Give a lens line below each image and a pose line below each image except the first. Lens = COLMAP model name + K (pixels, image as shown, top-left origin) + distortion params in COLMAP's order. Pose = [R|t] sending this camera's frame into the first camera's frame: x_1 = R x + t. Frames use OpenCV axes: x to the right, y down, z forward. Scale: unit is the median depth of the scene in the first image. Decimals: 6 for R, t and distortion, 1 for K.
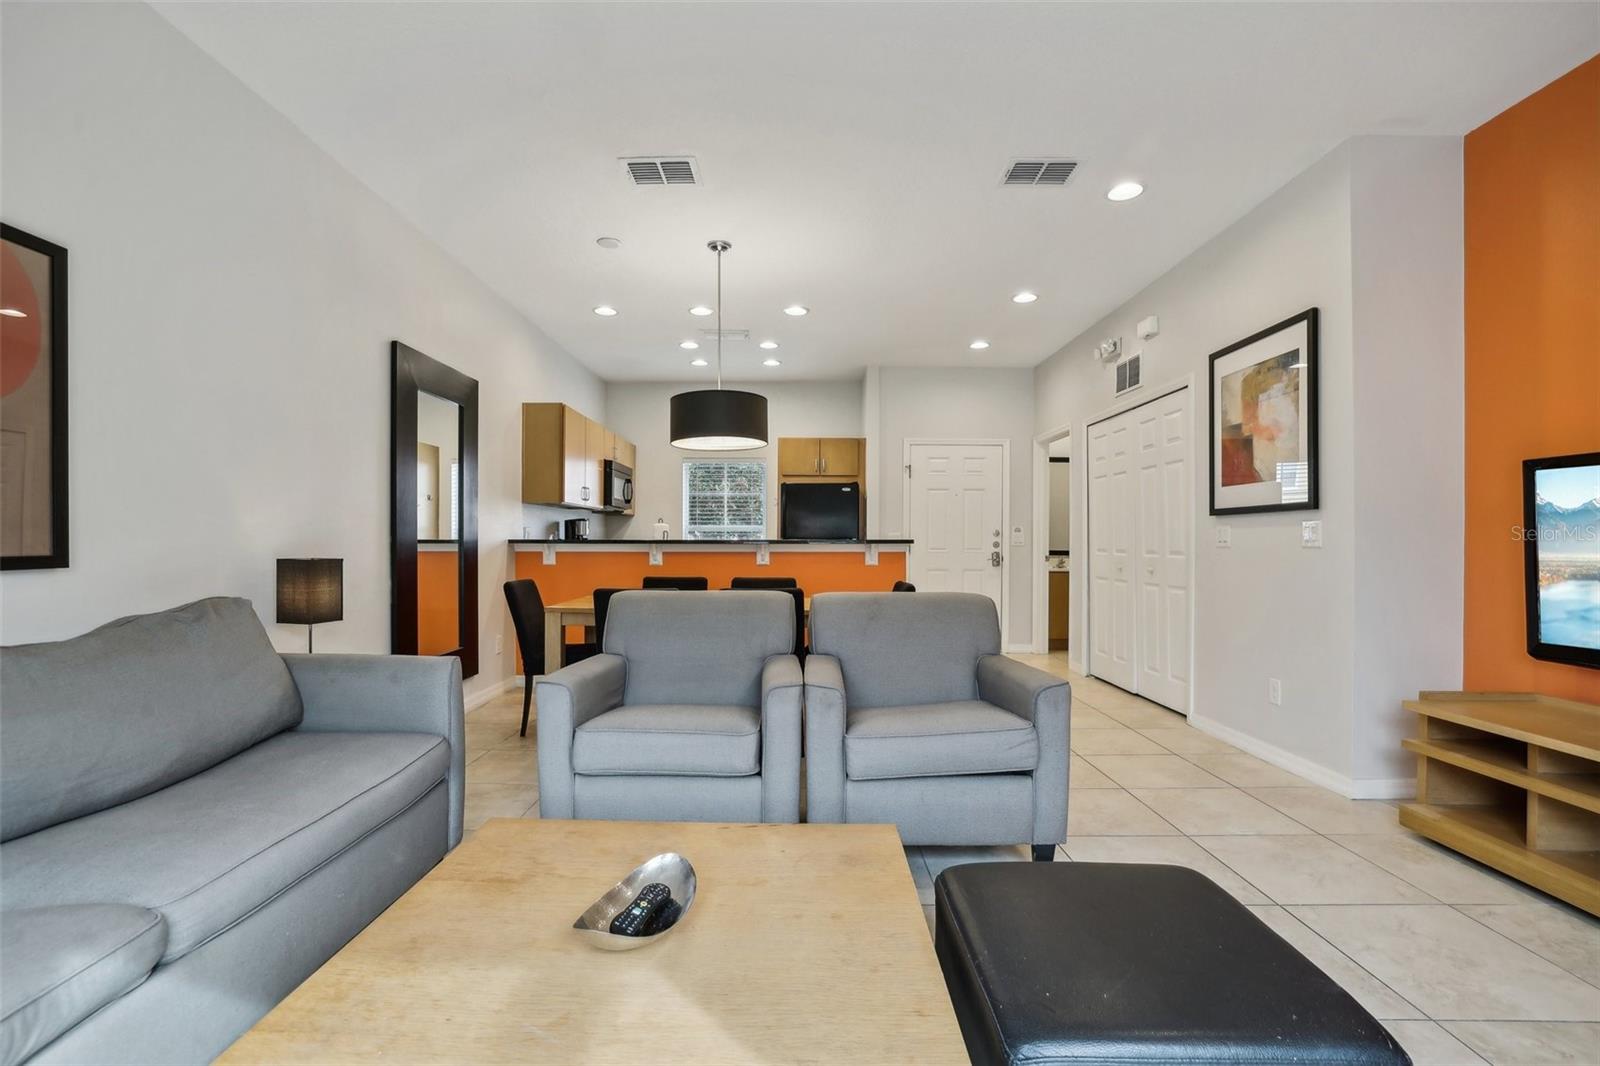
lens RADIAL K [[701.1, 0, 798.8], [0, 701.1, 547.5], [0, 0, 1]] dist [-0.028375, 0.005523]
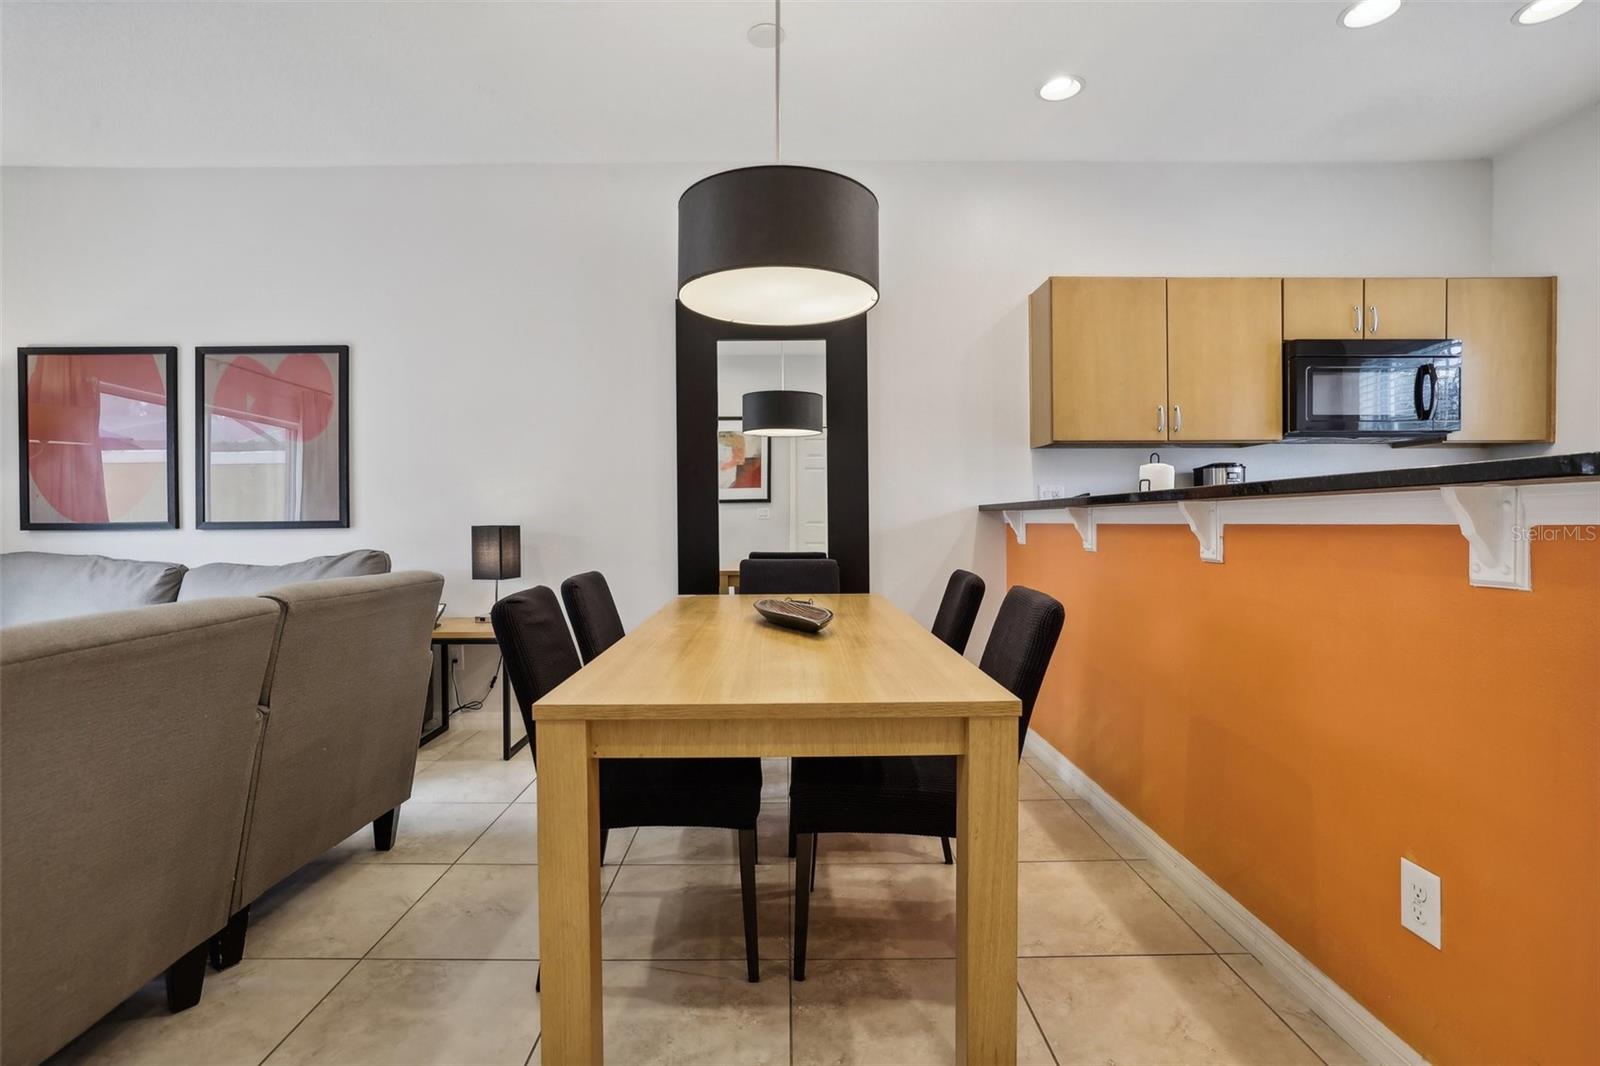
lens RADIAL K [[781.0, 0, 802.7], [0, 781.0, 525.5], [0, 0, 1]] dist [-0.009174, 0.001350]
pose [[0.006217, 0.004116, -0.999972, 0.447392], [-0.001006, 0.999991, 0.004110, 0.006491], [0.999980, 0.000980, 0.006221, 1.045612]]
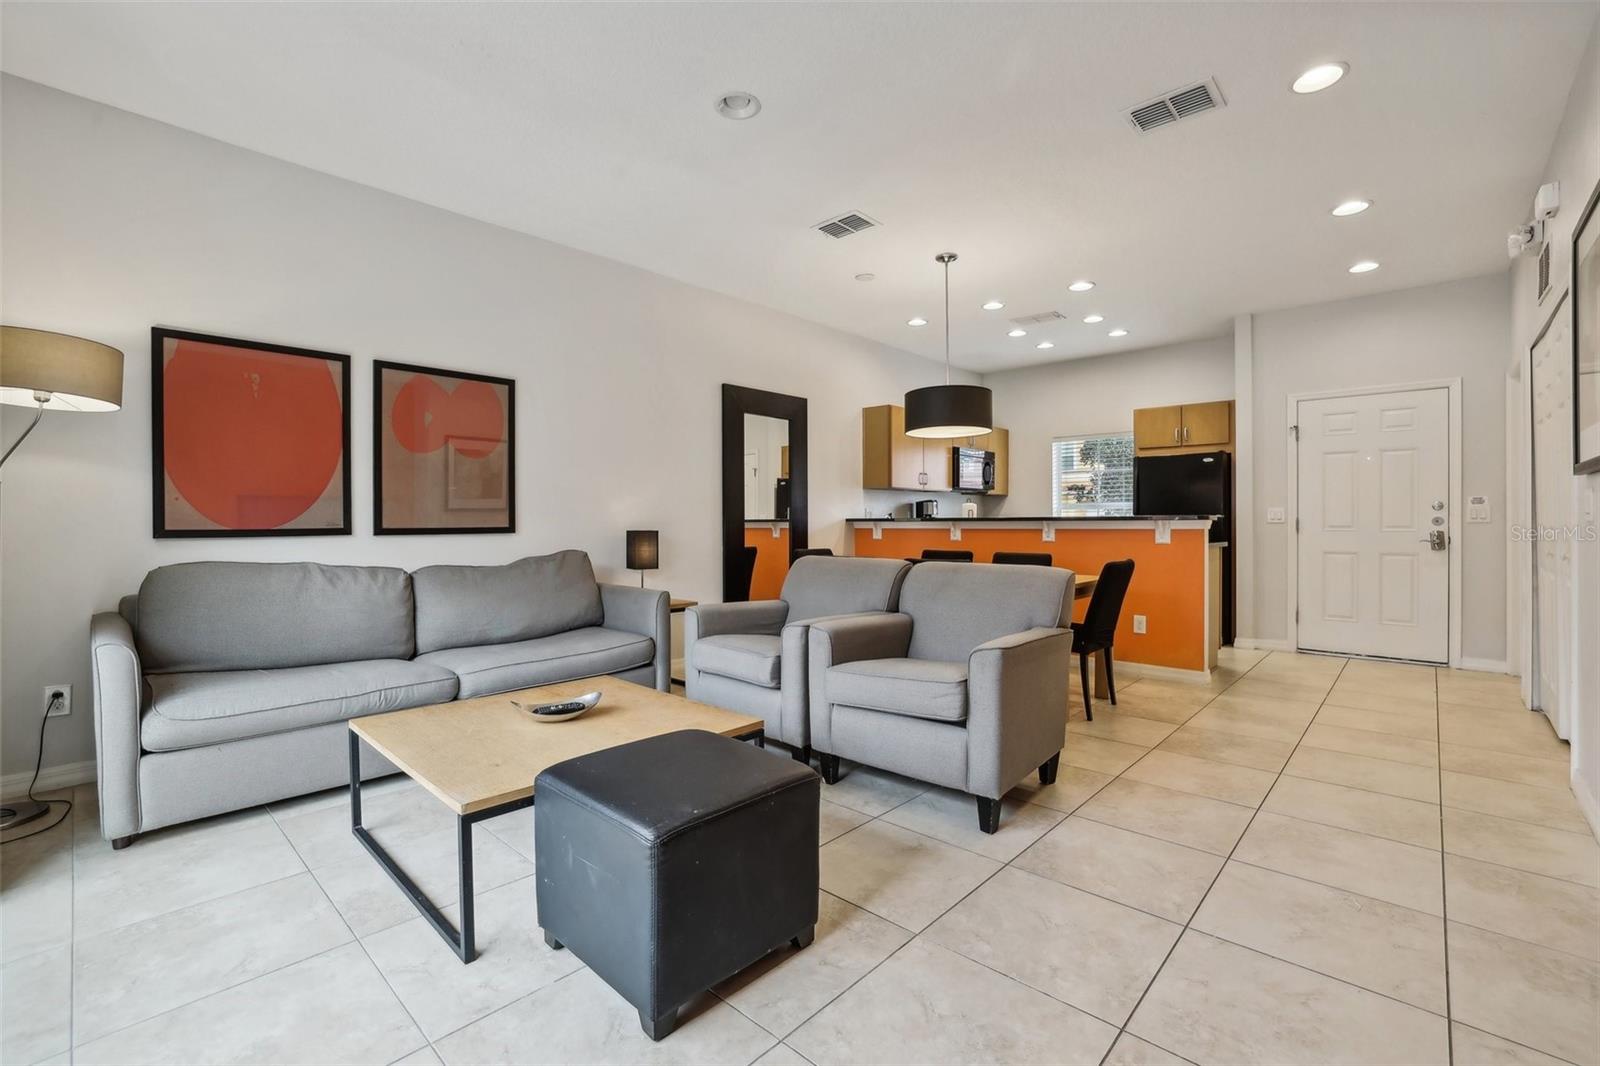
lens RADIAL K [[701.1, 0, 806.4], [0, 701.1, 528.2], [0, 0, 1]] dist [-0.028375, 0.005523]
pose [[0.740379, 0.002120, -0.672187, 0.491819], [-0.000899, 0.999997, 0.002163, 0.004377], [0.672189, -0.000997, 0.740379, 0.010914]]
